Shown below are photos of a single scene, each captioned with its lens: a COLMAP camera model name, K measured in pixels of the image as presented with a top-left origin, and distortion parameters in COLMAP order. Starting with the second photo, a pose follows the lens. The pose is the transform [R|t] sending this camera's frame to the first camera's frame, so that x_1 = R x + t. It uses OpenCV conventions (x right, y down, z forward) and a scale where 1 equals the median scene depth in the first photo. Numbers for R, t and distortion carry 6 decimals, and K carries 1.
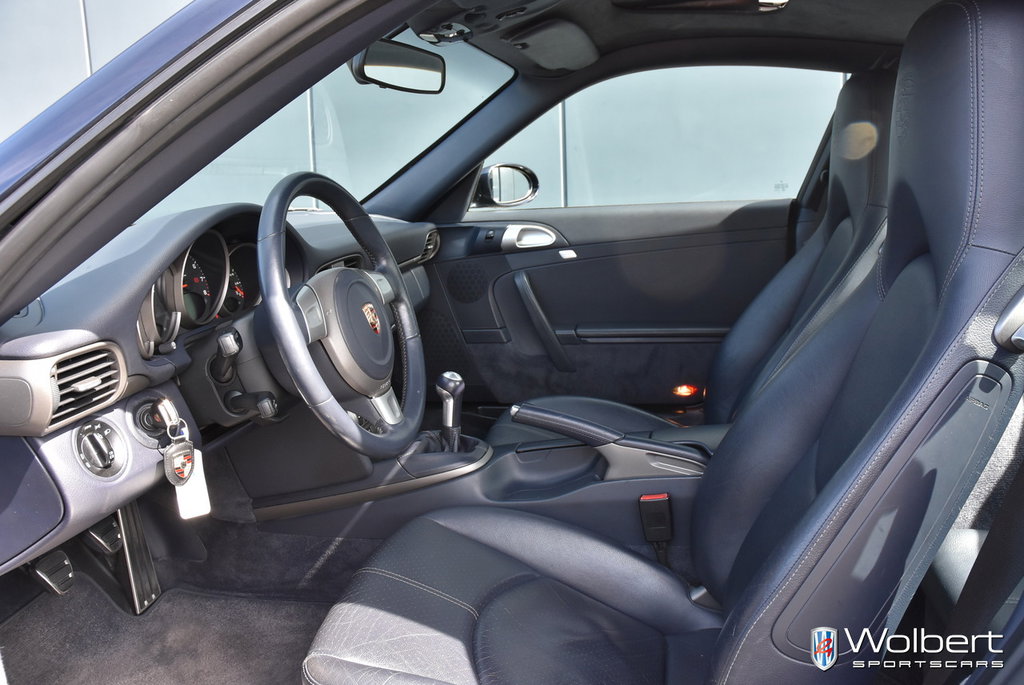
lens RADIAL K [[769.6, 0, 512.0], [0, 769.6, 342.5], [0, 0, 1]] dist [-0.161452, 0.155576]
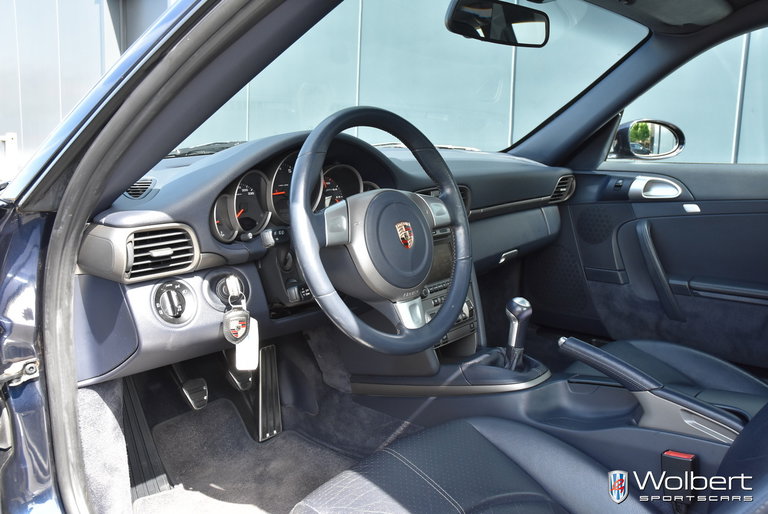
lens RADIAL K [[645.9, 0, 384.0], [0, 645.9, 257.0], [0, 0, 1]] dist [-0.144491, 0.153449]
pose [[0.870442, 0.130997, -0.474522, 0.181044], [-0.141180, 0.989881, 0.014294, -0.005206], [0.471593, 0.054551, 0.880127, 0.090605]]
